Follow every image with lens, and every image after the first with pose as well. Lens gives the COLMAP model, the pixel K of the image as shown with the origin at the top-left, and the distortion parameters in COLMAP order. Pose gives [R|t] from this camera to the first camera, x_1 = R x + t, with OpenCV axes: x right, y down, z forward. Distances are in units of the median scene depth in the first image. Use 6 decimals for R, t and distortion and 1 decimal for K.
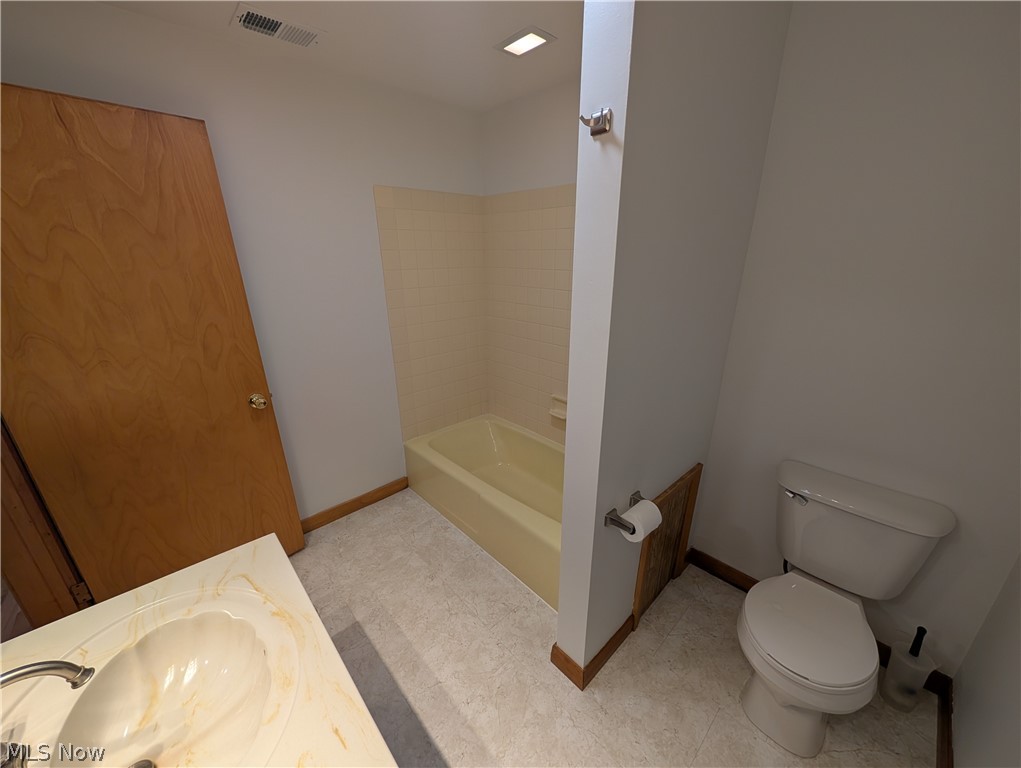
lens RADIAL K [[385.9, 0, 514.1], [0, 385.9, 386.7], [0, 0, 1]] dist [-0.000635, -0.000410]
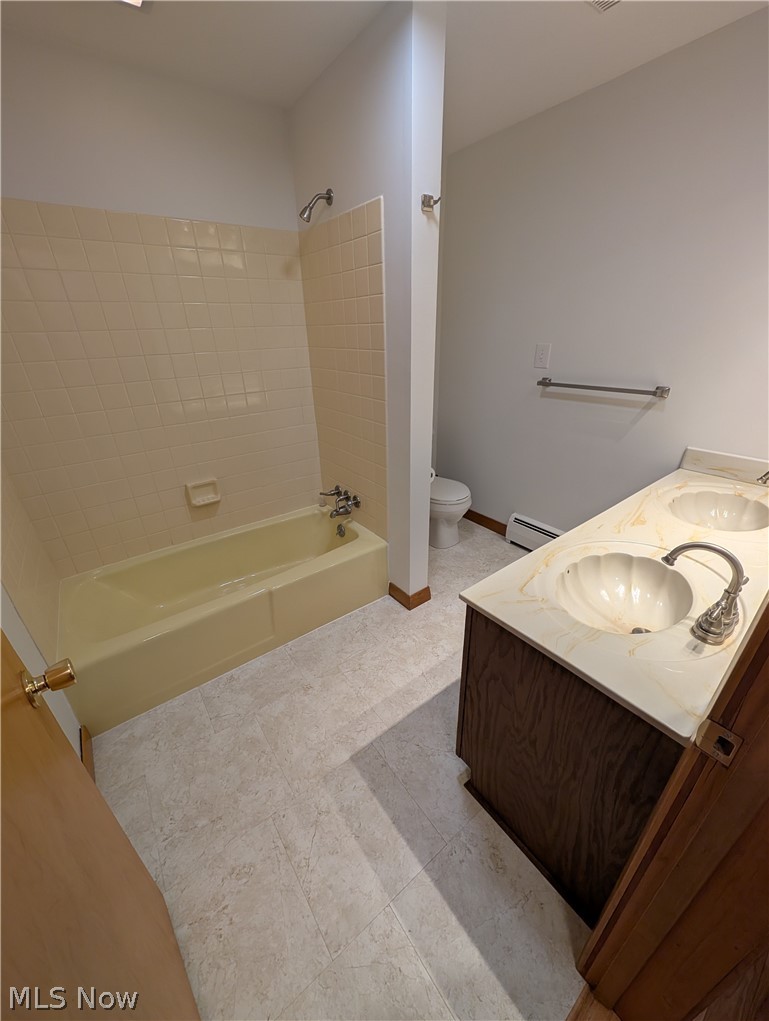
lens RADIAL K [[385.9, 0, 384.5], [0, 385.9, 510.5], [0, 0, 1]] dist [-0.000635, -0.000410]
pose [[0.118633, -0.431484, 0.894286, -0.919670], [0.352129, 0.860391, 0.368418, -0.130682], [-0.928402, 0.271198, 0.254009, 0.581840]]
